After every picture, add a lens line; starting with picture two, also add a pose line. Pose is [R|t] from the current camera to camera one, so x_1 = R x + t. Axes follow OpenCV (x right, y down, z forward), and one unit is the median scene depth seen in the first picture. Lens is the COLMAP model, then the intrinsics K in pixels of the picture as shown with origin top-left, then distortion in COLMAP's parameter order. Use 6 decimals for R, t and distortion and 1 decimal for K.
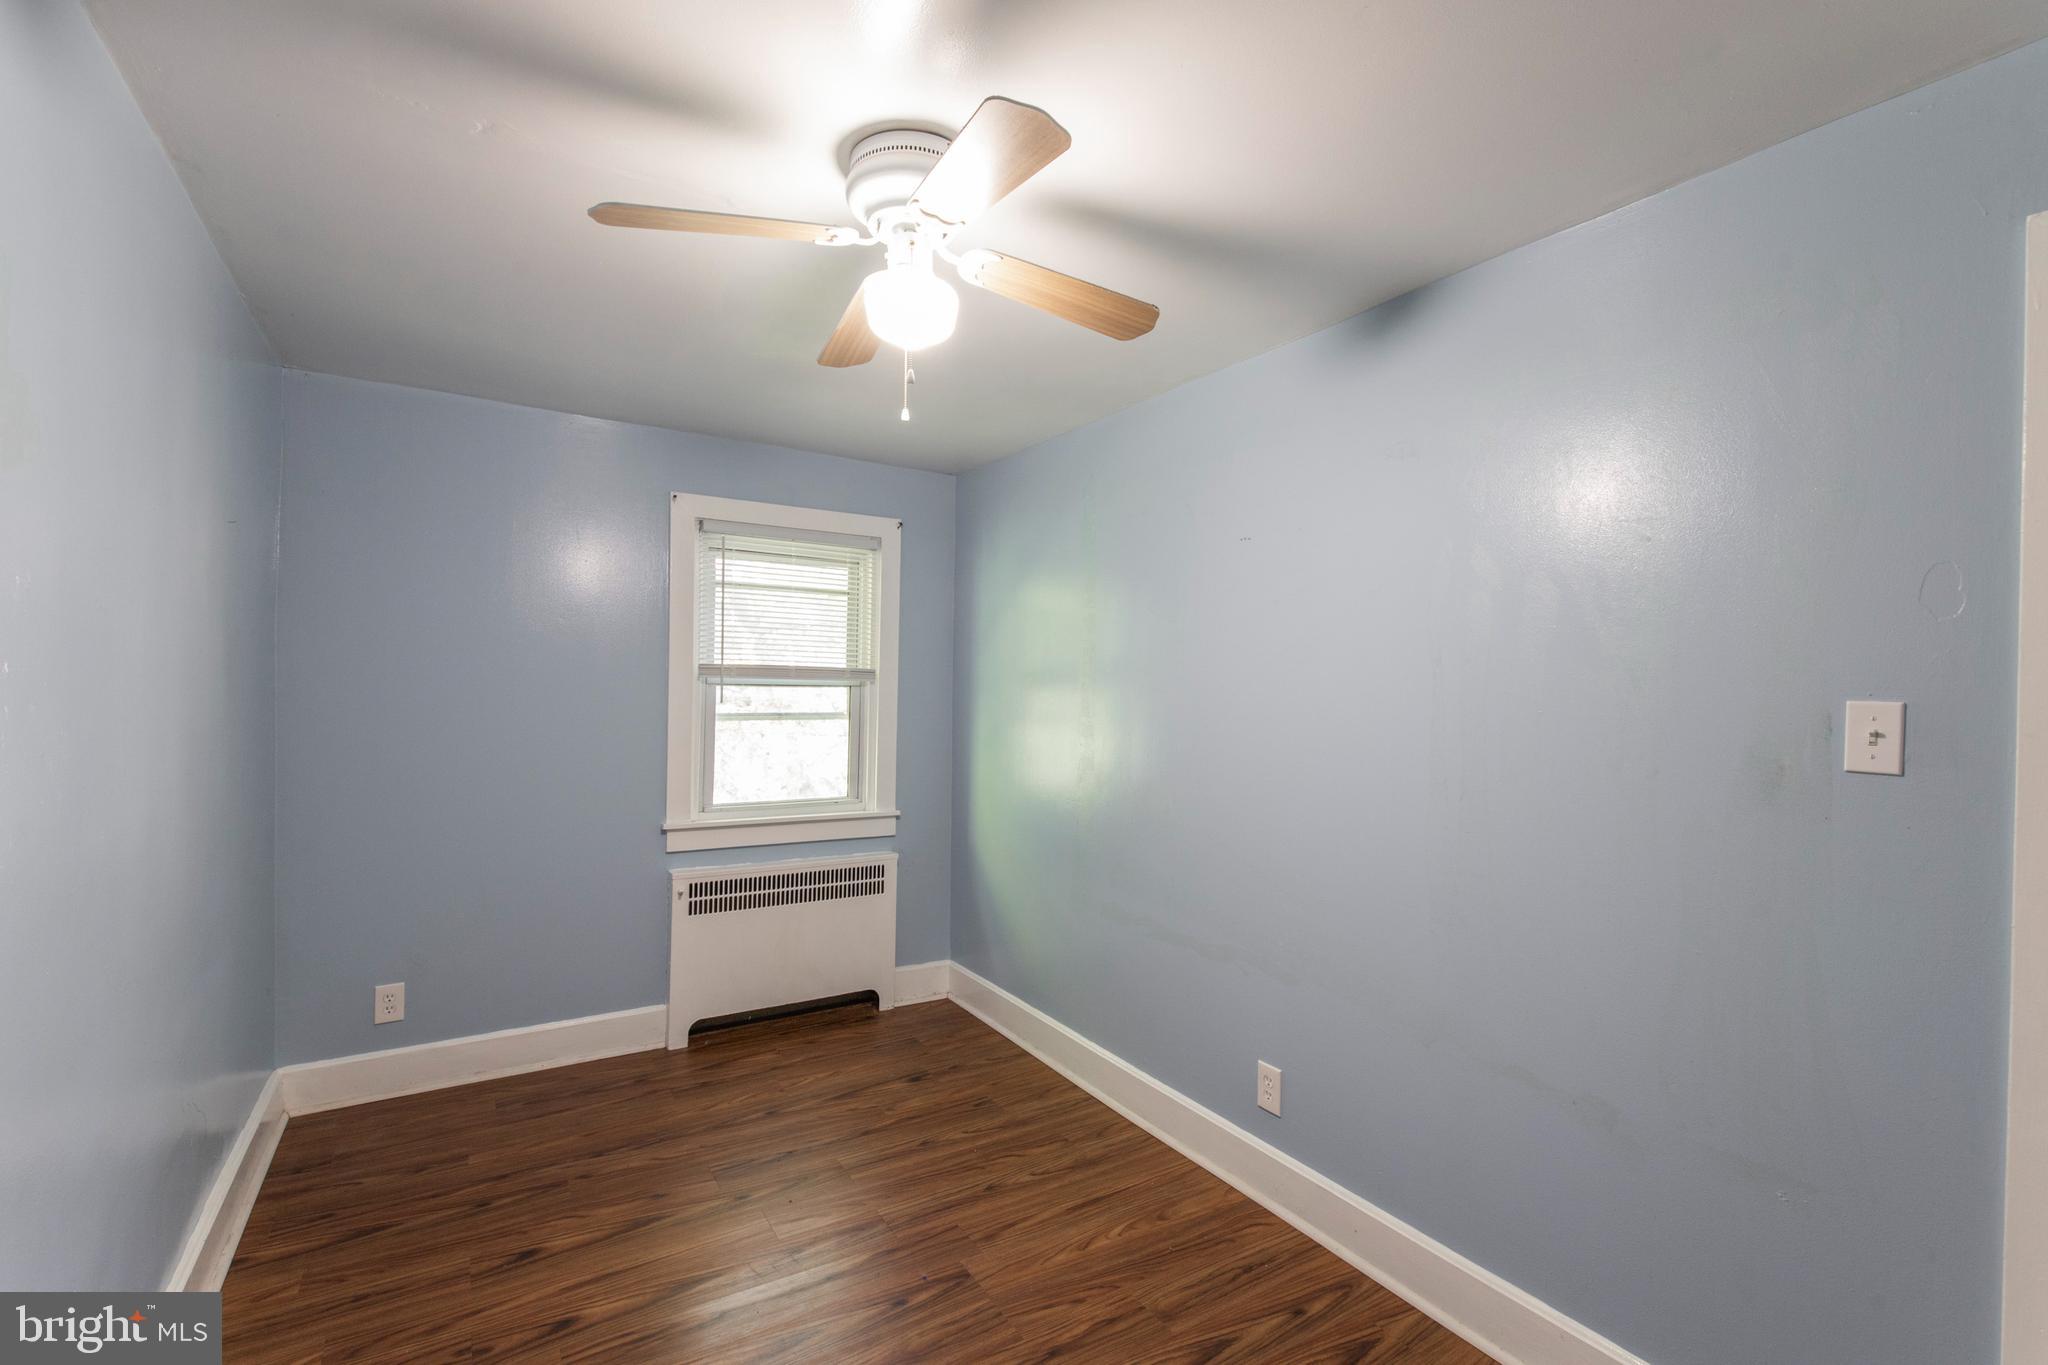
lens RADIAL K [[916.0, 0, 1026.0], [0, 916.0, 686.4], [0, 0, 1]] dist [0.038960, -0.022486]
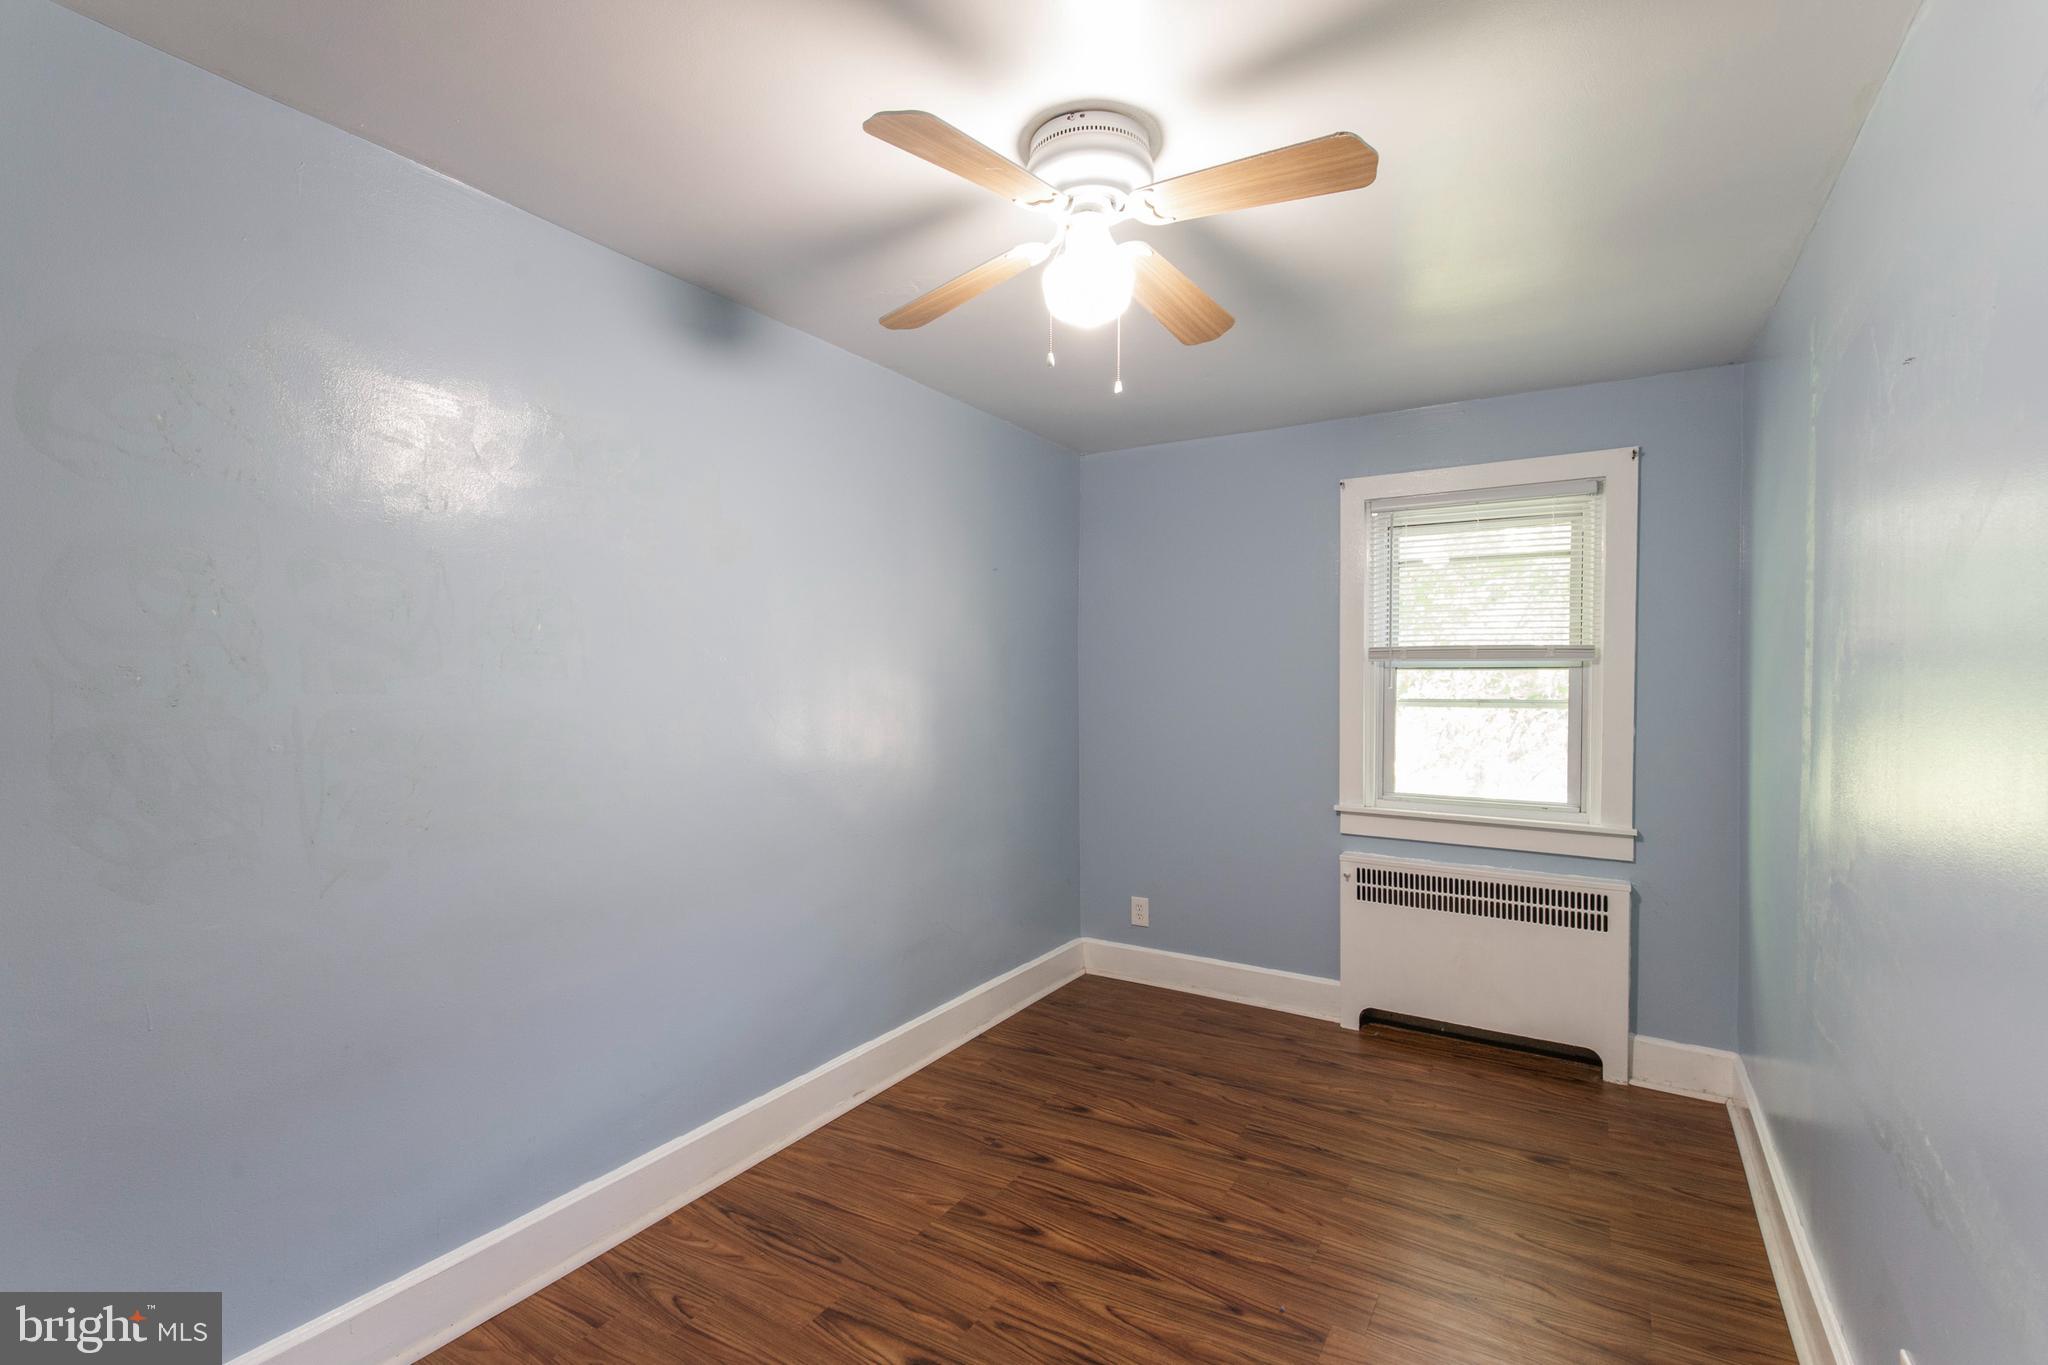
lens RADIAL K [[916.0, 0, 1026.0], [0, 916.0, 686.4], [0, 0, 1]] dist [0.038960, -0.022486]
pose [[0.453244, -0.004398, -0.891376, 0.352598], [0.004596, 0.999986, -0.002597, 0.017899], [0.891375, -0.002920, 0.453258, 0.220960]]
